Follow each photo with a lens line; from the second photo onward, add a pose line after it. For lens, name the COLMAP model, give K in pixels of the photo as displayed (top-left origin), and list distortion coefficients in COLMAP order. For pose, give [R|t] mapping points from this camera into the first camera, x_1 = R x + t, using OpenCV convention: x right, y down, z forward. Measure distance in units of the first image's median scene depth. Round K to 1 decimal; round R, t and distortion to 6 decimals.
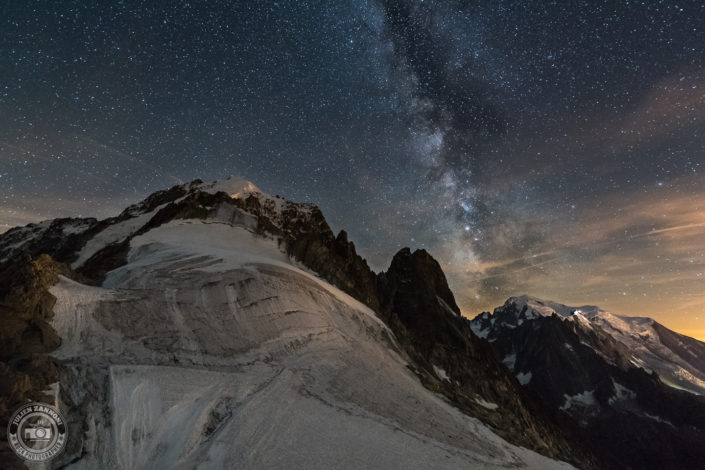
lens RADIAL K [[276.8, 0, 353.1], [0, 276.8, 230.0], [0, 0, 1]] dist [0.013902, -0.002585]
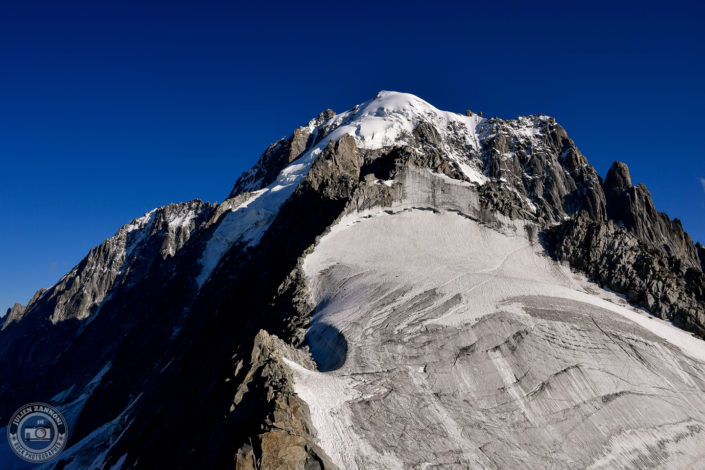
lens RADIAL K [[562.3, 0, 337.0], [0, 562.3, 228.2], [0, 0, 1]] dist [-0.134999, 0.076357]
pose [[0.879708, -0.095378, -0.465850, -0.146194], [0.151242, 0.984925, 0.083951, -0.146520], [0.450821, -0.144308, 0.880872, -0.064881]]
